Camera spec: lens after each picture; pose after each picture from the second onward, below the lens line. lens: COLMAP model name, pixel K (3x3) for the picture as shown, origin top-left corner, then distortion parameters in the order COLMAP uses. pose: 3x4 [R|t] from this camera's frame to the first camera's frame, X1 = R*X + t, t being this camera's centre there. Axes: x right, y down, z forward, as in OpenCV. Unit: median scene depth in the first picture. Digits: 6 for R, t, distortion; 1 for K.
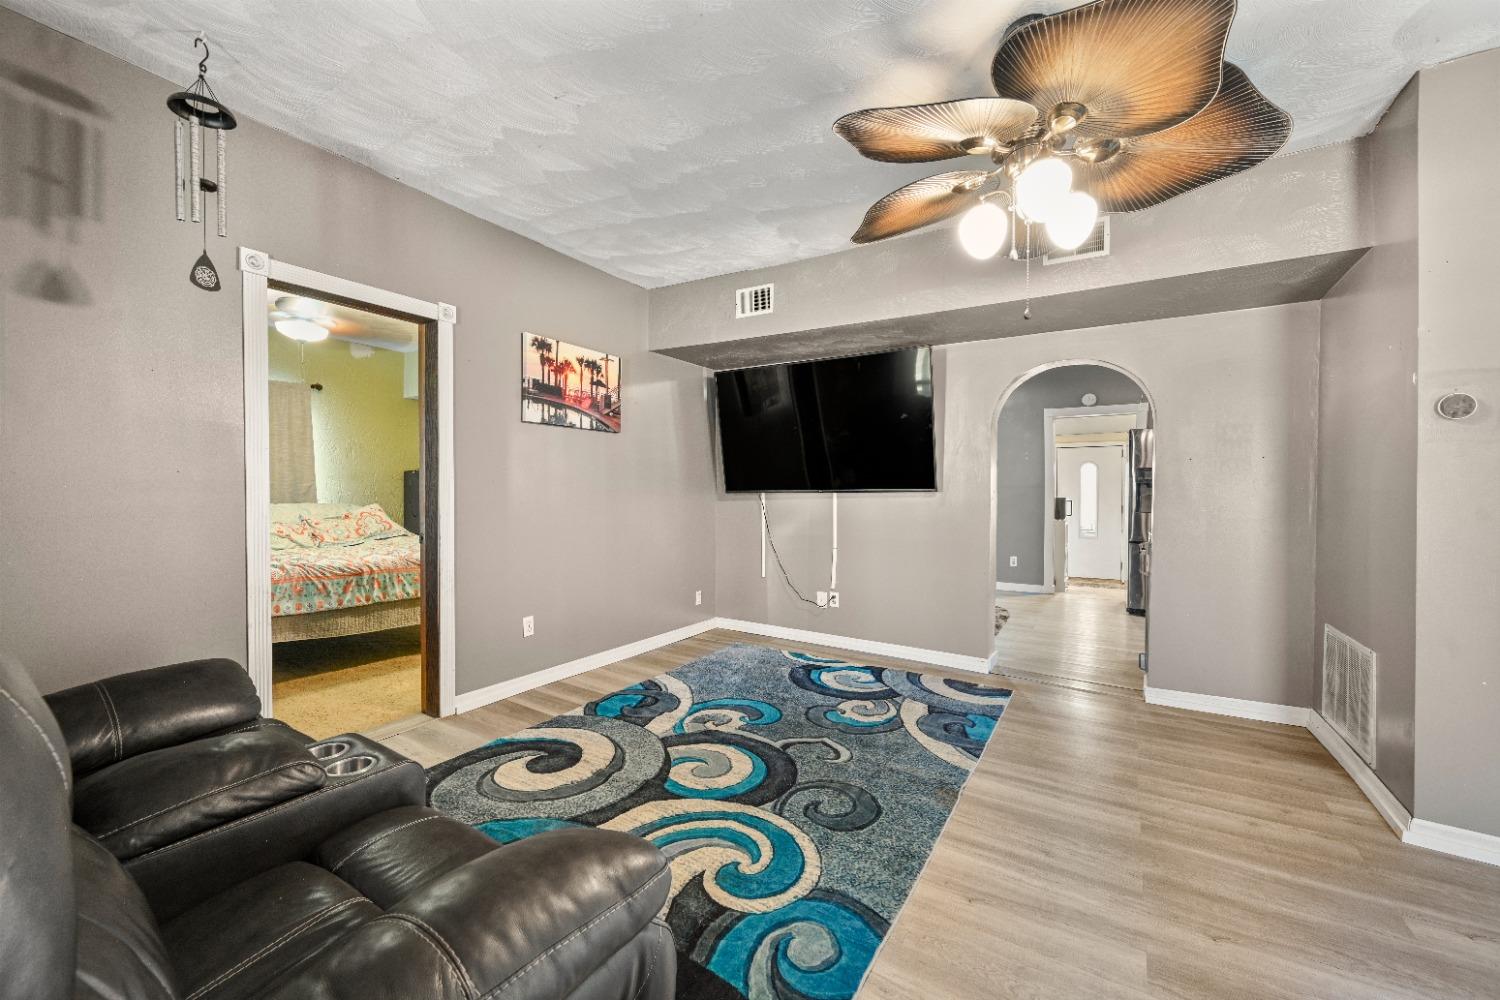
lens RADIAL K [[596.2, 0, 747.8], [0, 596.2, 505.0], [0, 0, 1]] dist [-0.000389, -0.000334]
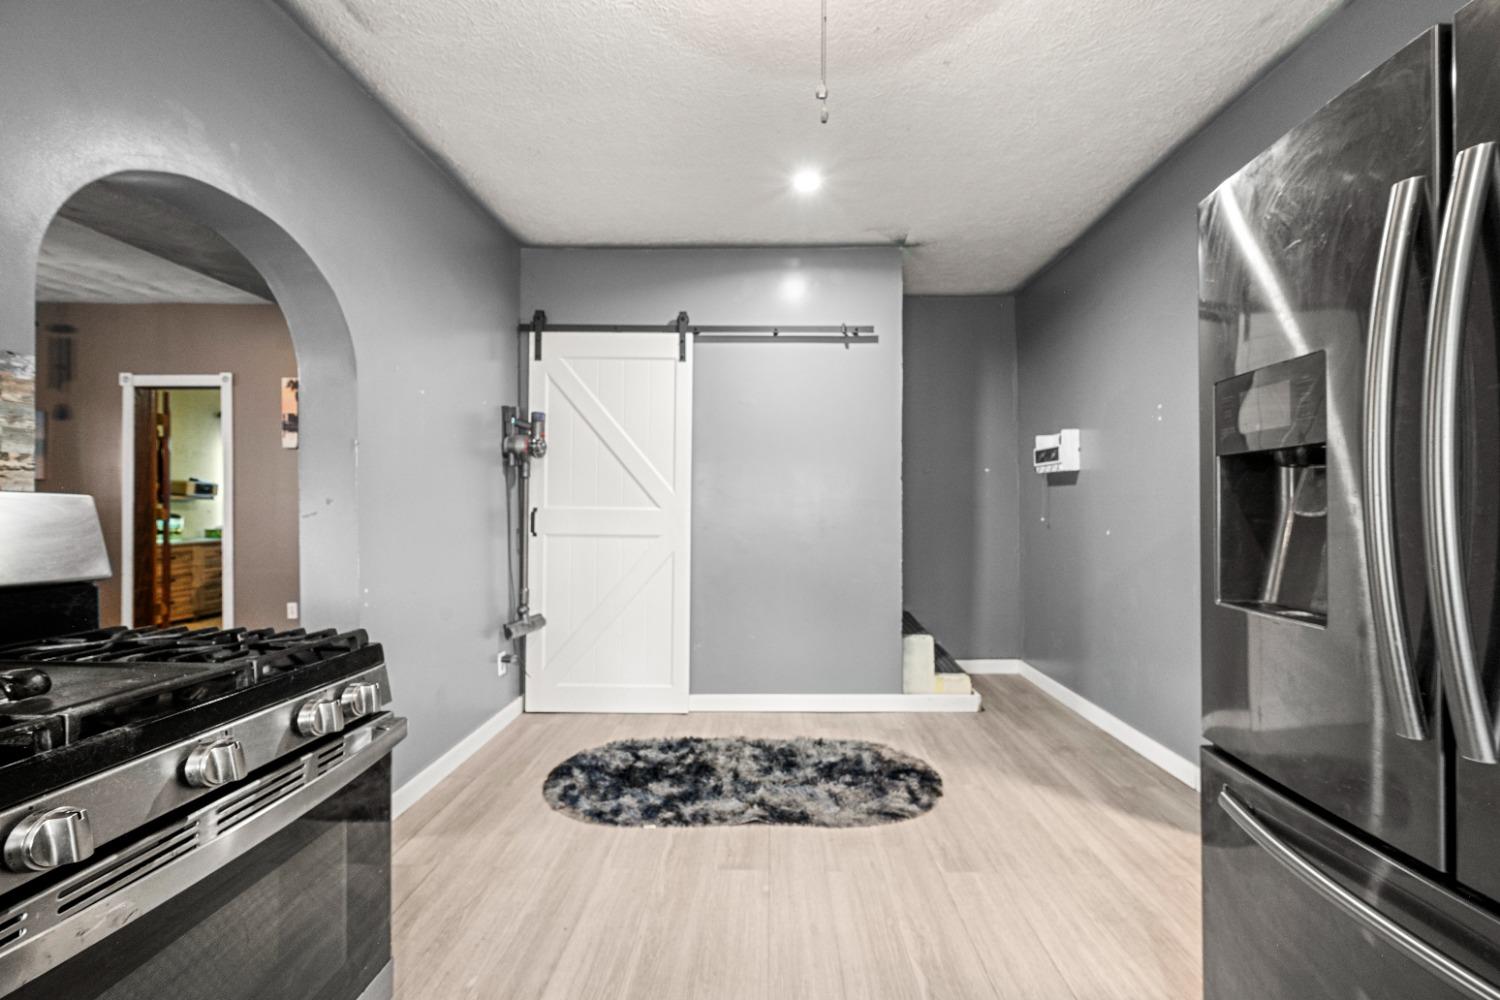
lens RADIAL K [[596.2, 0, 752.3], [0, 596.2, 506.3], [0, 0, 1]] dist [-0.000389, -0.000334]
pose [[0.499565, 0.001371, -0.866276, 1.621863], [-0.022081, 0.999694, -0.011151, -0.031523], [0.865995, 0.024699, 0.499442, 1.632081]]
